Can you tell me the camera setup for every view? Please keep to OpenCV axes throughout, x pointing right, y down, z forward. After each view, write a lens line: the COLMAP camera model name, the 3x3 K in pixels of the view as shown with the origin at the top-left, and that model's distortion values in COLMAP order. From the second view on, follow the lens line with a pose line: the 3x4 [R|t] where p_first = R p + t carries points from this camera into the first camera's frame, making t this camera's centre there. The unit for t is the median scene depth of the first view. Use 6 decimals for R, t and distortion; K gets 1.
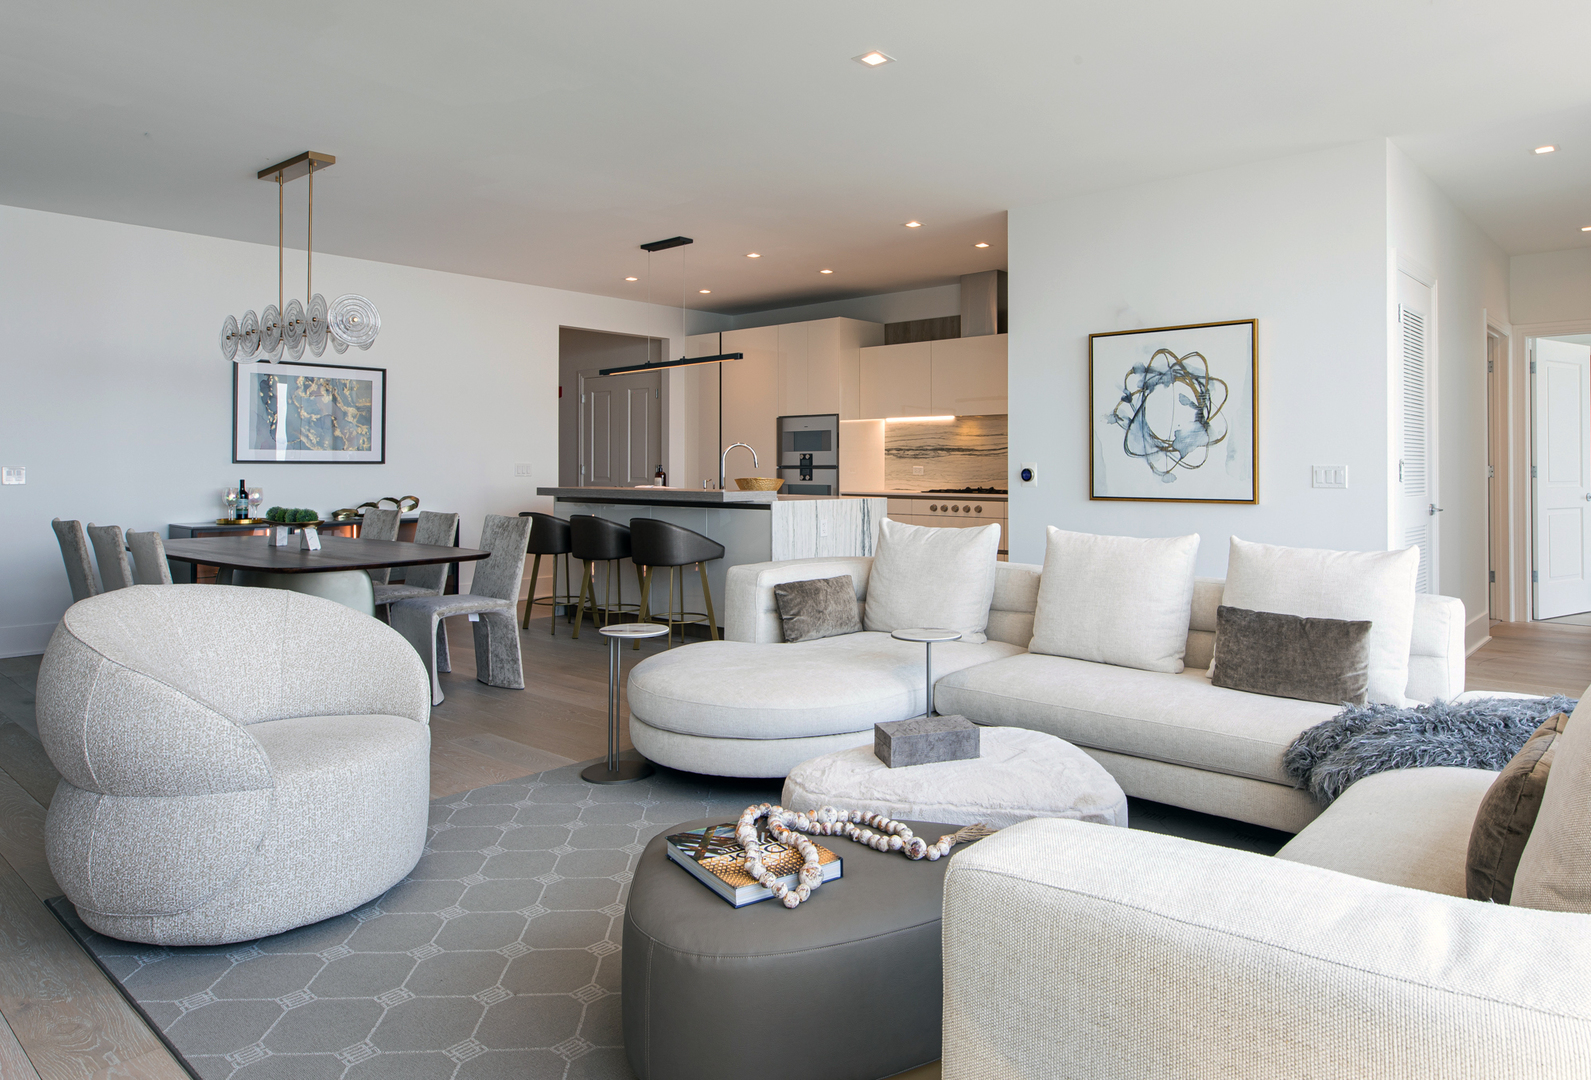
lens RADIAL K [[1021.7, 0, 877.8], [0, 1021.7, 455.1], [0, 0, 1]] dist [0.002406, -0.000734]
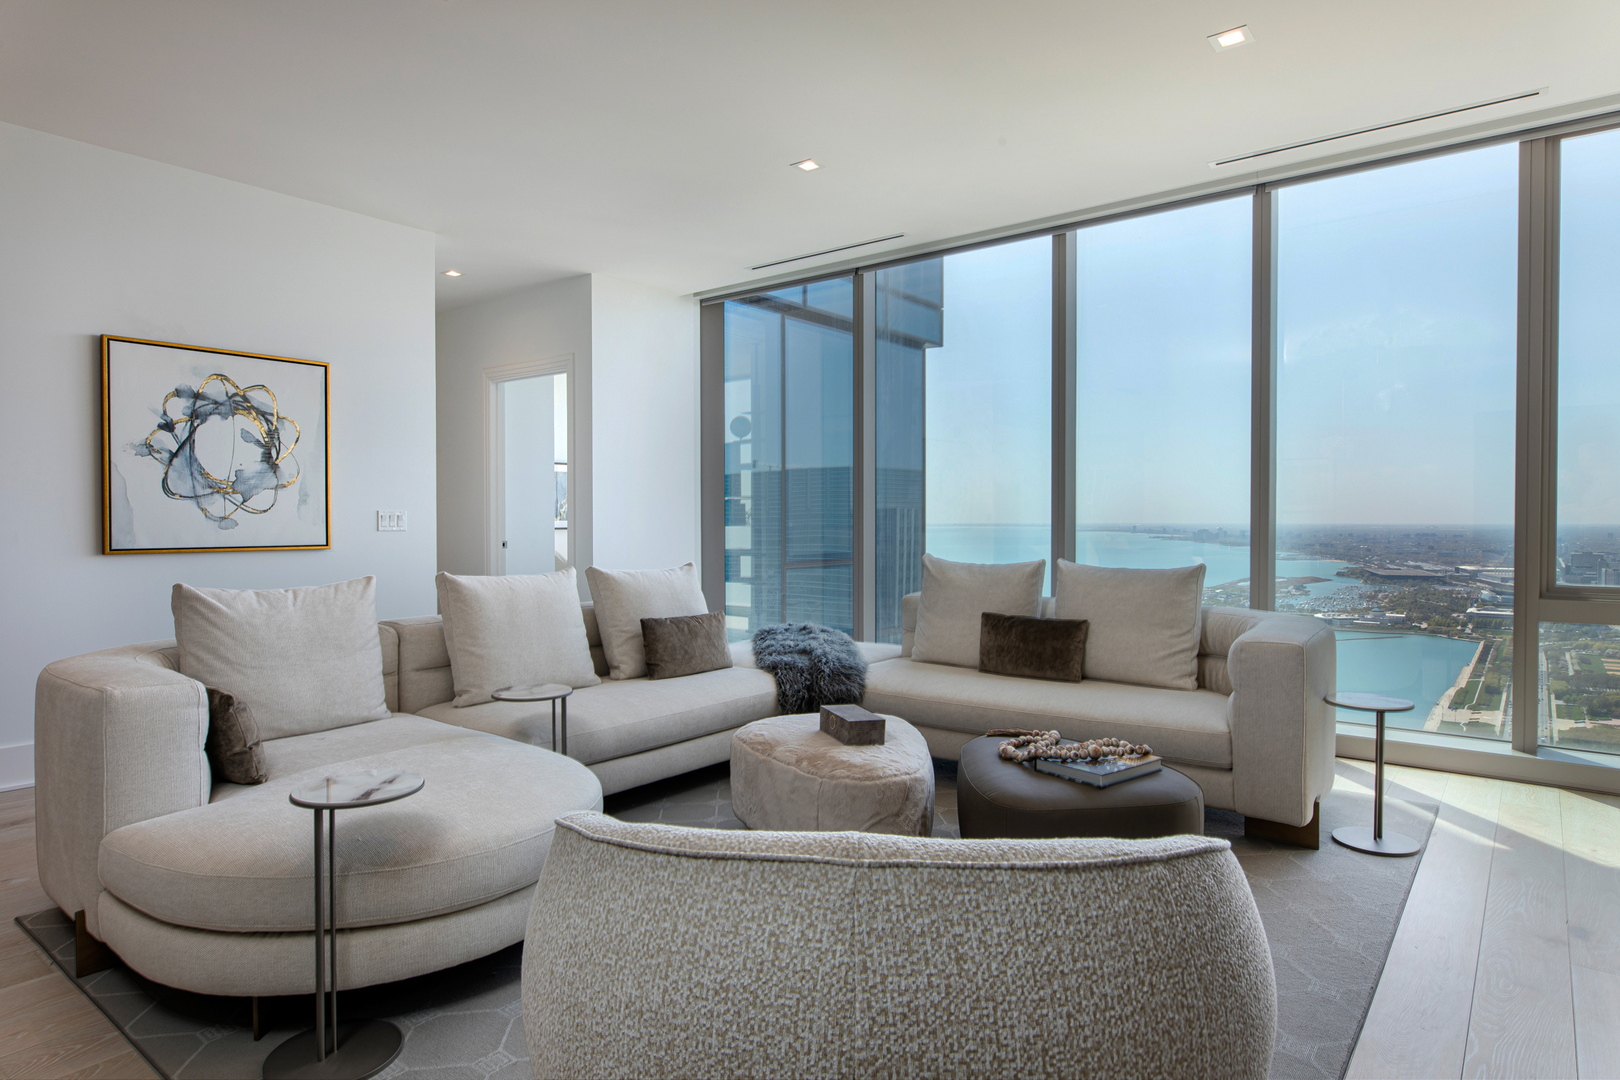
lens RADIAL K [[930.9, 0, 810.0], [0, 930.9, 540.0], [0, 0, 1]] dist [0.000457, -0.000432]
pose [[-0.031501, -0.024679, 0.999199, -0.425530], [-0.009916, 0.999654, 0.024377, 0.009527], [-0.999455, -0.009140, -0.031735, 0.425307]]
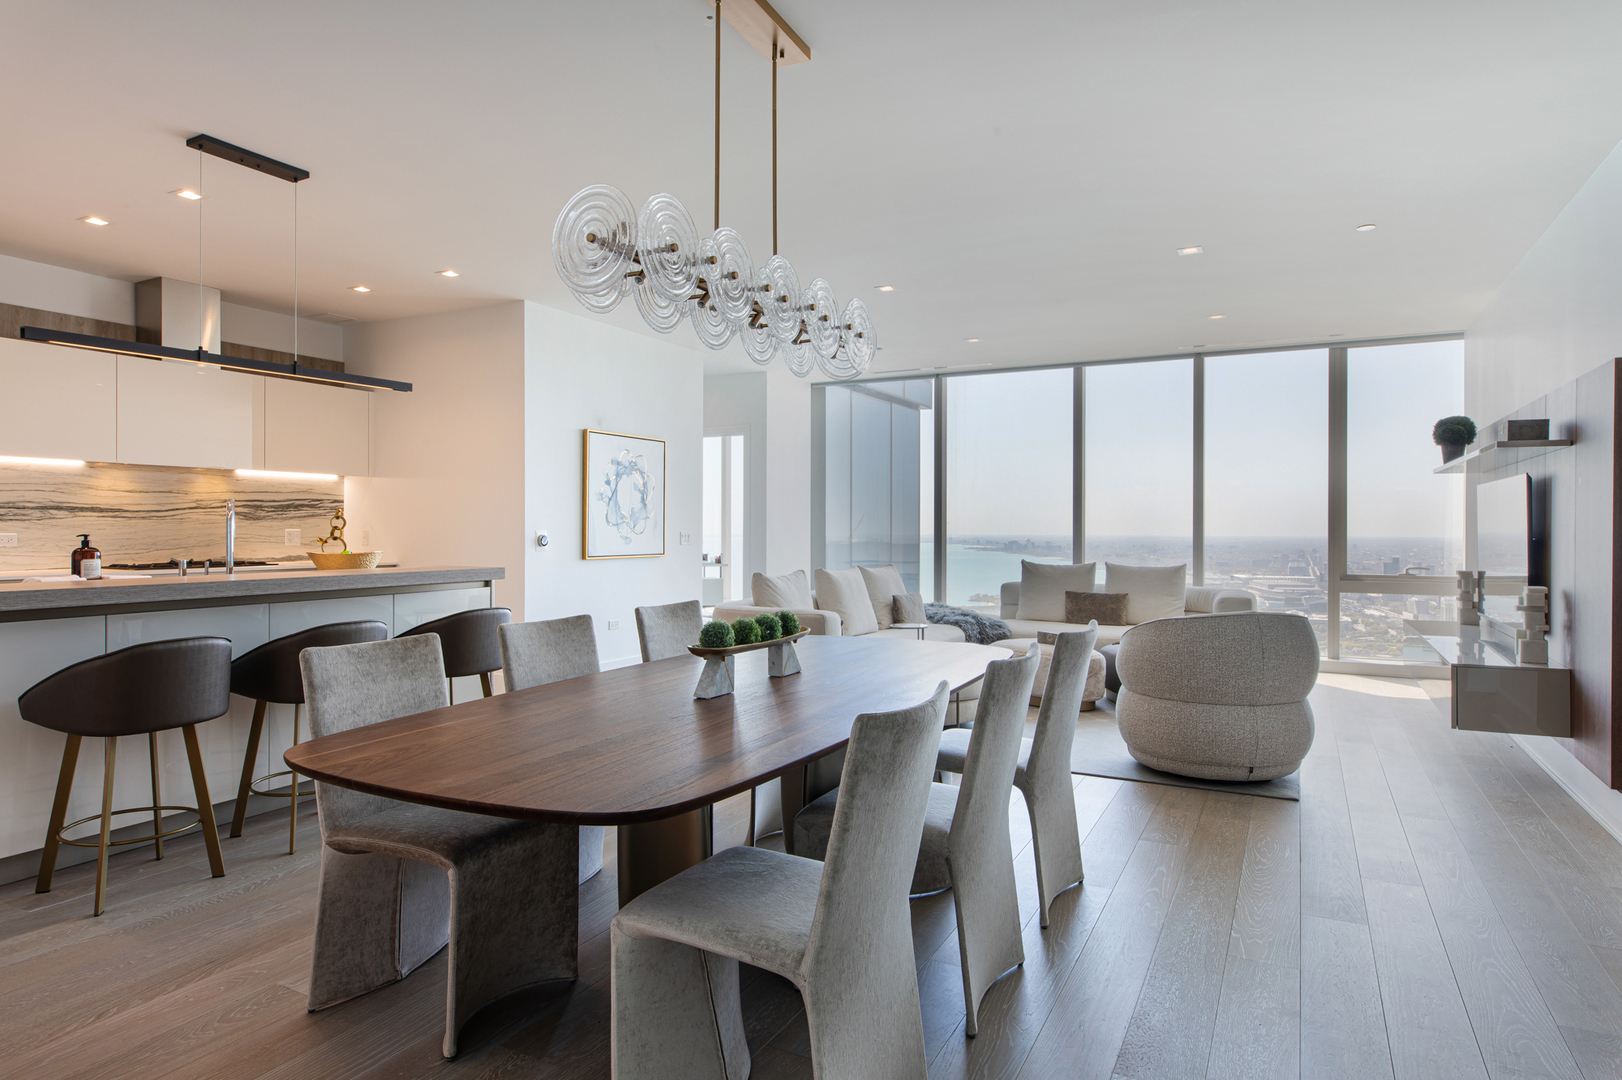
lens RADIAL K [[944.8, 0, 809.4], [0, 944.8, 531.3], [0, 0, 1]] dist [0.001549, -0.001536]
pose [[-0.217729, -0.004464, 0.975999, -0.848308], [-0.013619, 0.999906, 0.001535, 0.002734], [-0.975914, -0.012958, -0.217769, 0.839224]]
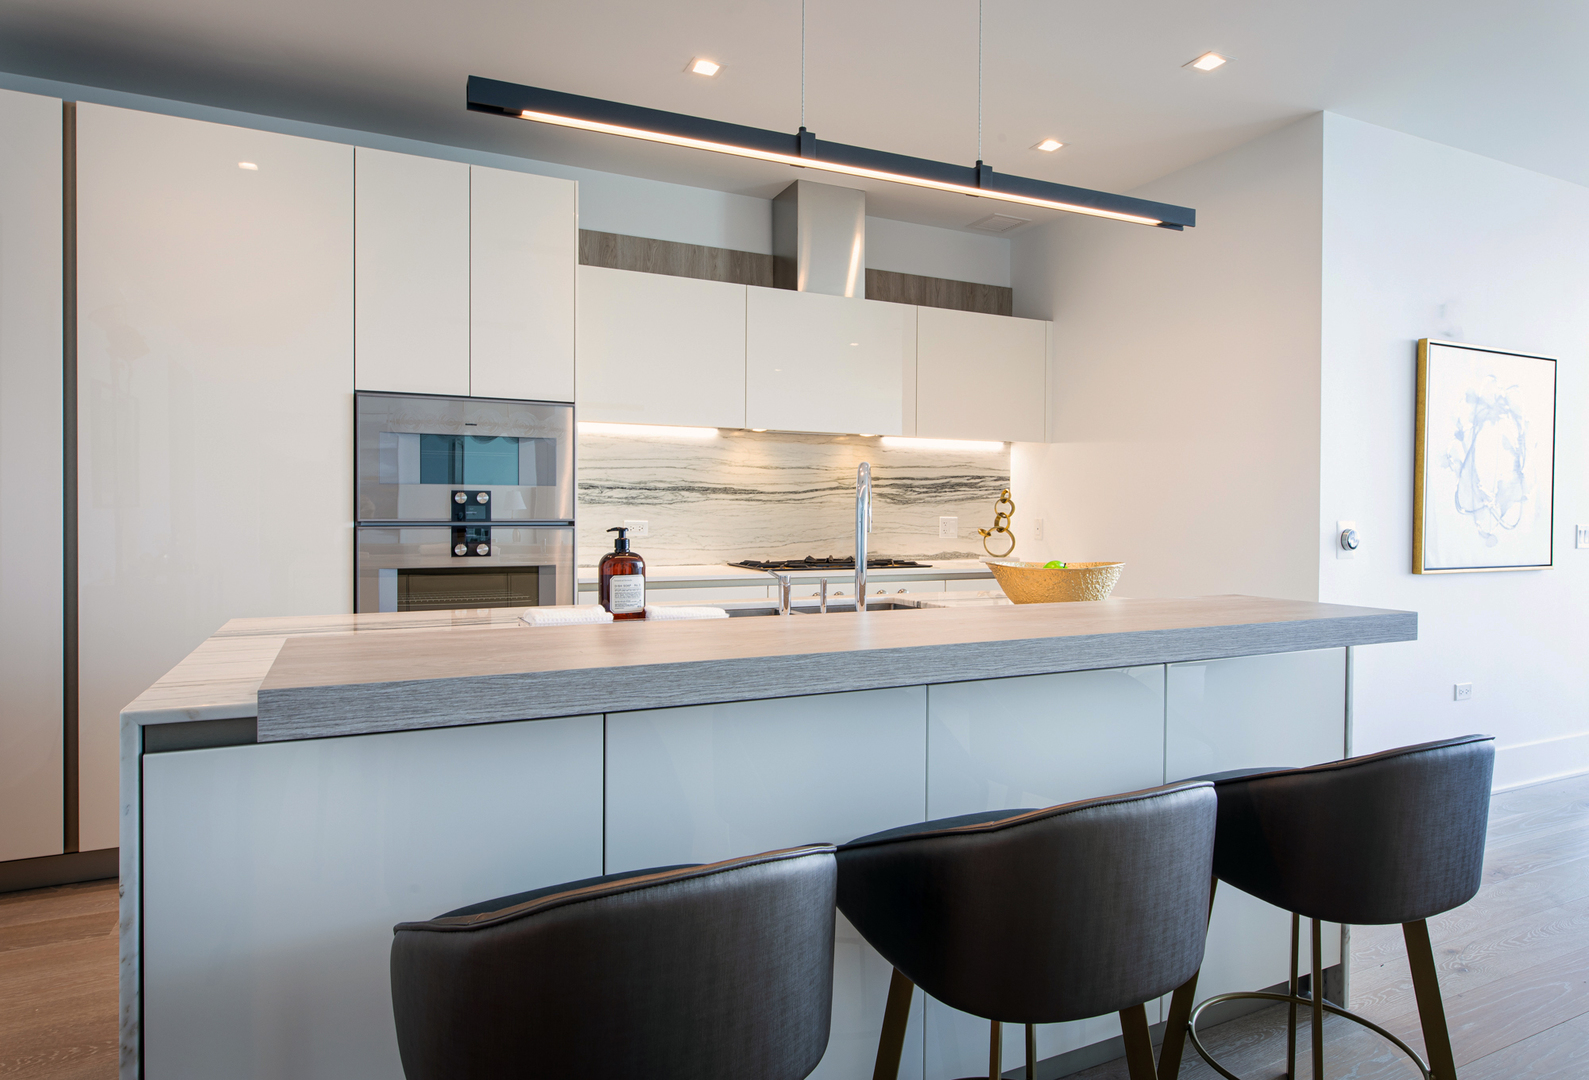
lens RADIAL K [[933.1, 0, 802.7], [0, 933.1, 521.8], [0, 0, 1]] dist [0.000616, -0.001225]
pose [[0.408444, -0.007468, 0.912753, -0.469254], [-0.016381, 0.999746, 0.015510, 0.004016], [-0.912636, -0.021287, 0.408218, 0.959905]]
